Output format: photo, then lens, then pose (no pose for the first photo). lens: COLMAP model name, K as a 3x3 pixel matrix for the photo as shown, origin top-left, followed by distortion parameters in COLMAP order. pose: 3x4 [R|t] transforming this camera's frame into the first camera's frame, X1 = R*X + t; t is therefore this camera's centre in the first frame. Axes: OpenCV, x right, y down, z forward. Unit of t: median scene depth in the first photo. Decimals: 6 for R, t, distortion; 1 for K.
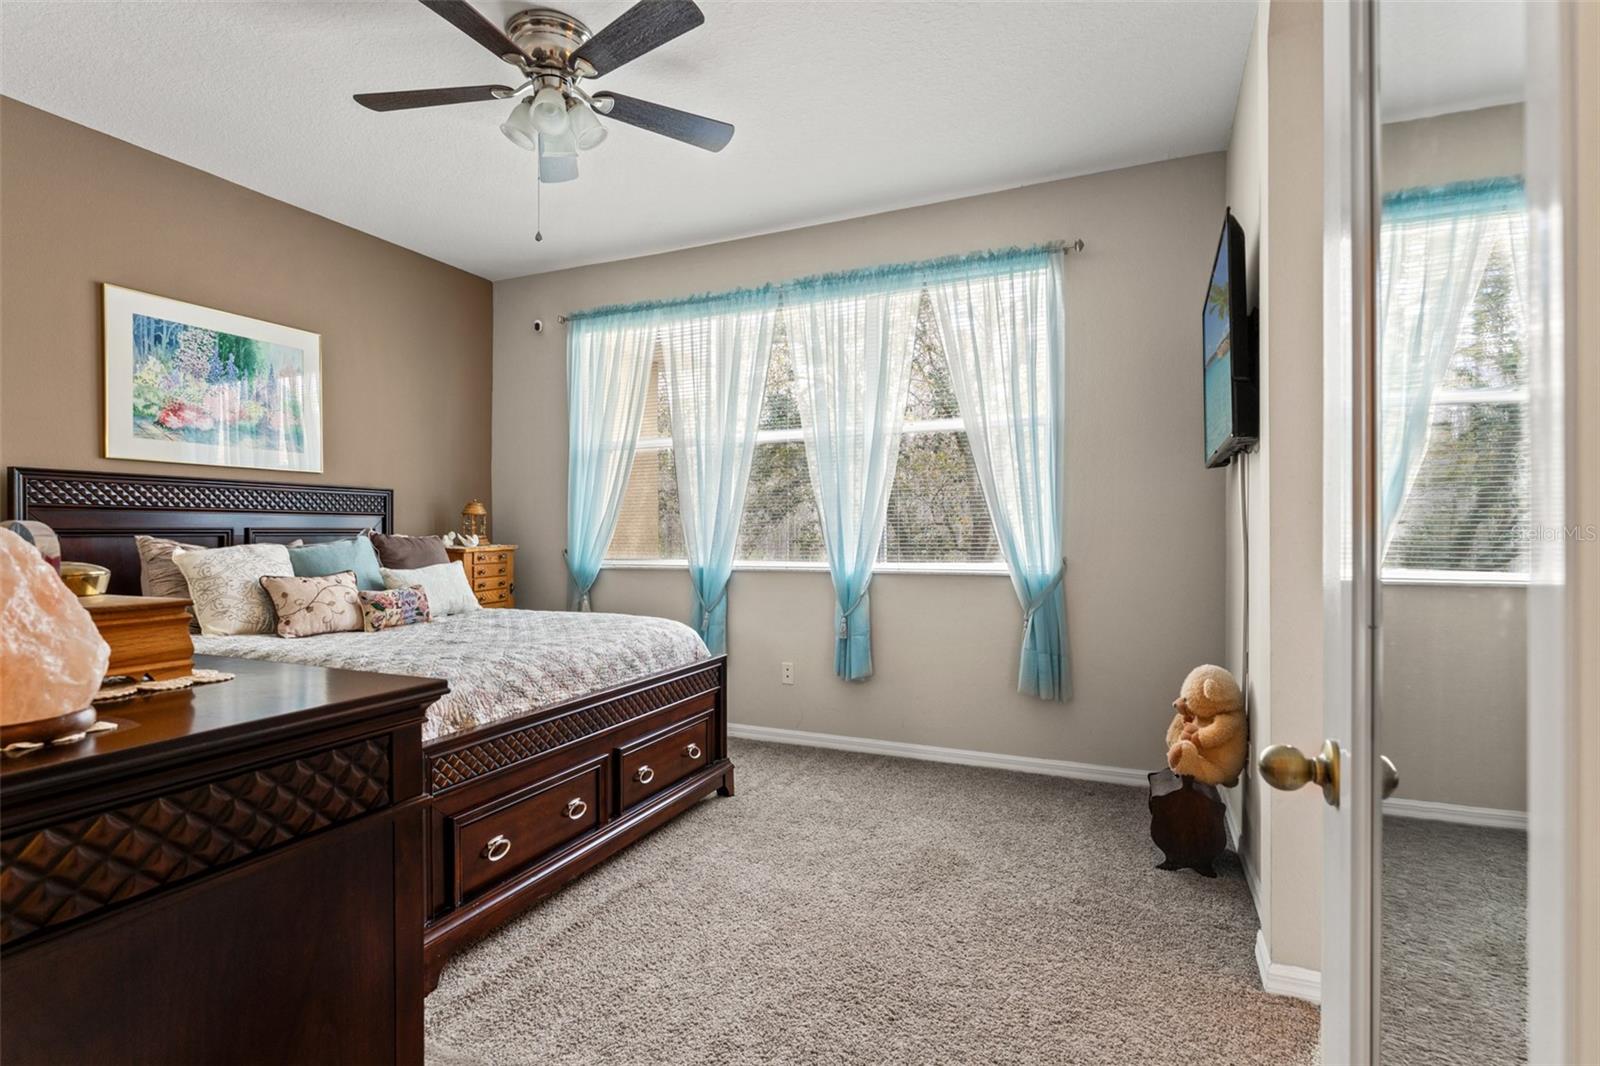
lens RADIAL K [[779.0, 0, 800.0], [0, 779.0, 533.0], [0, 0, 1]] dist [-0.000458, -0.000234]
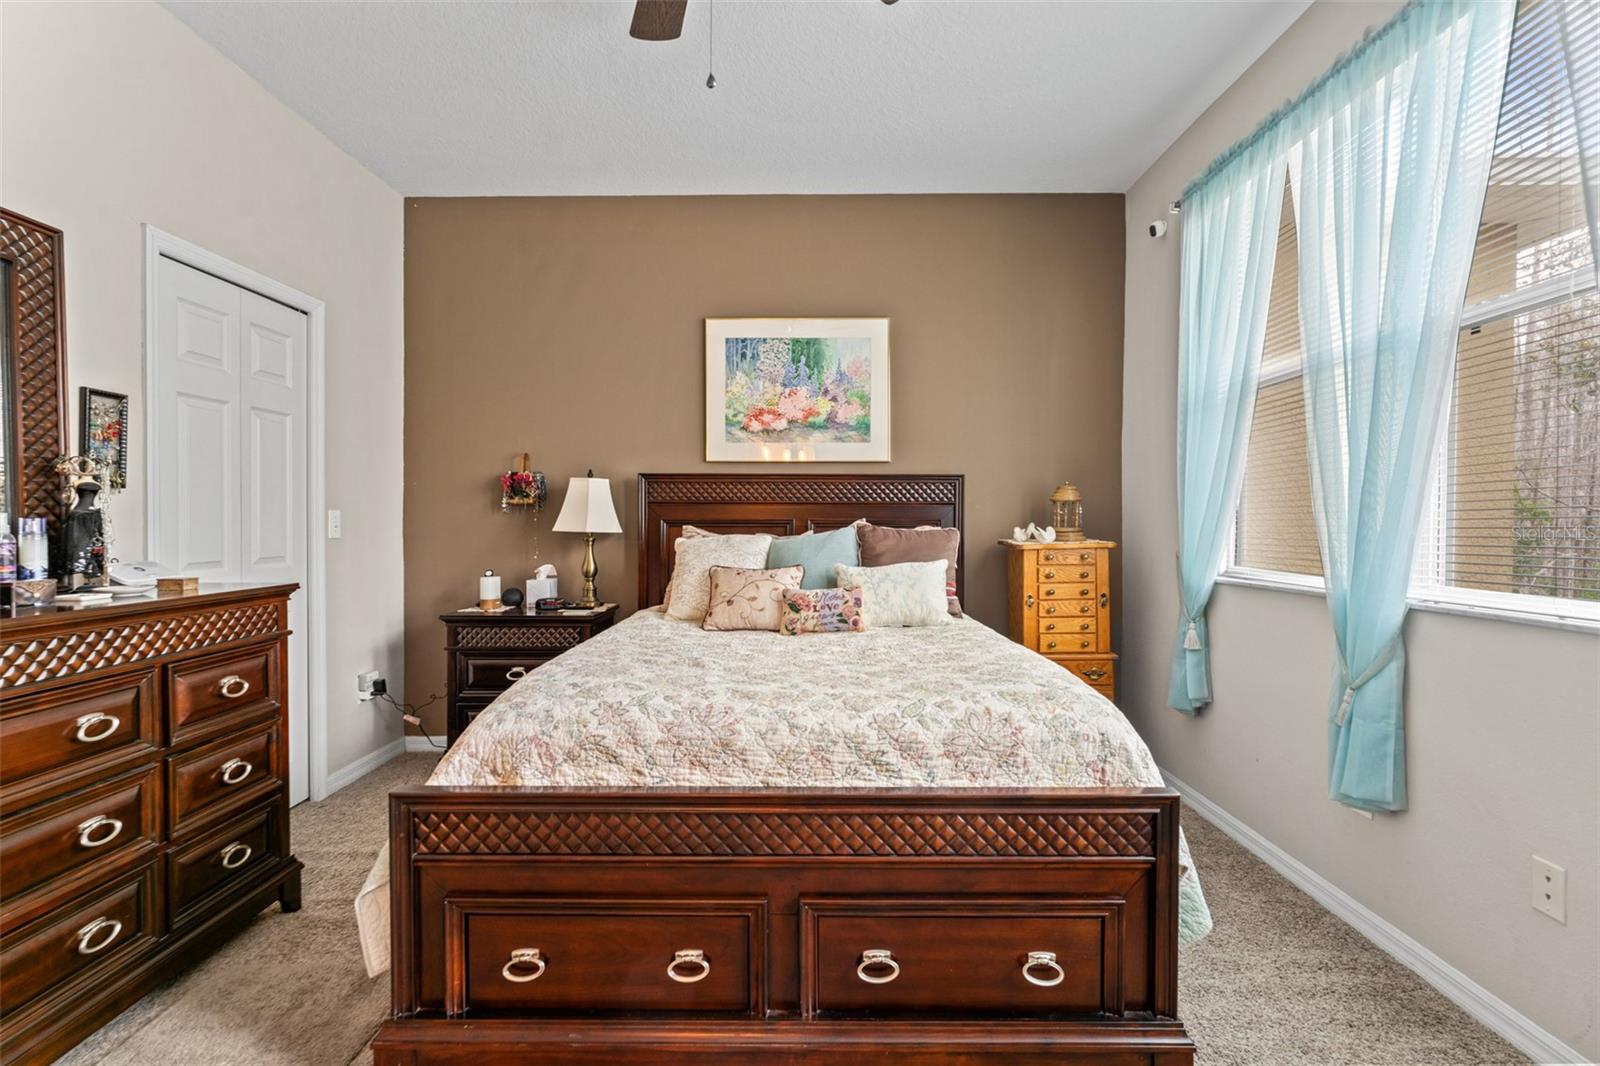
lens RADIAL K [[740.0, 0, 800.6], [0, 740.0, 528.9], [0, 0, 1]] dist [0.001344, 0.000342]
pose [[0.395656, 0.009762, -0.918347, 0.220923], [-0.004394, 0.999952, 0.008736, -0.001670], [0.918388, 0.000579, 0.395680, 0.645486]]
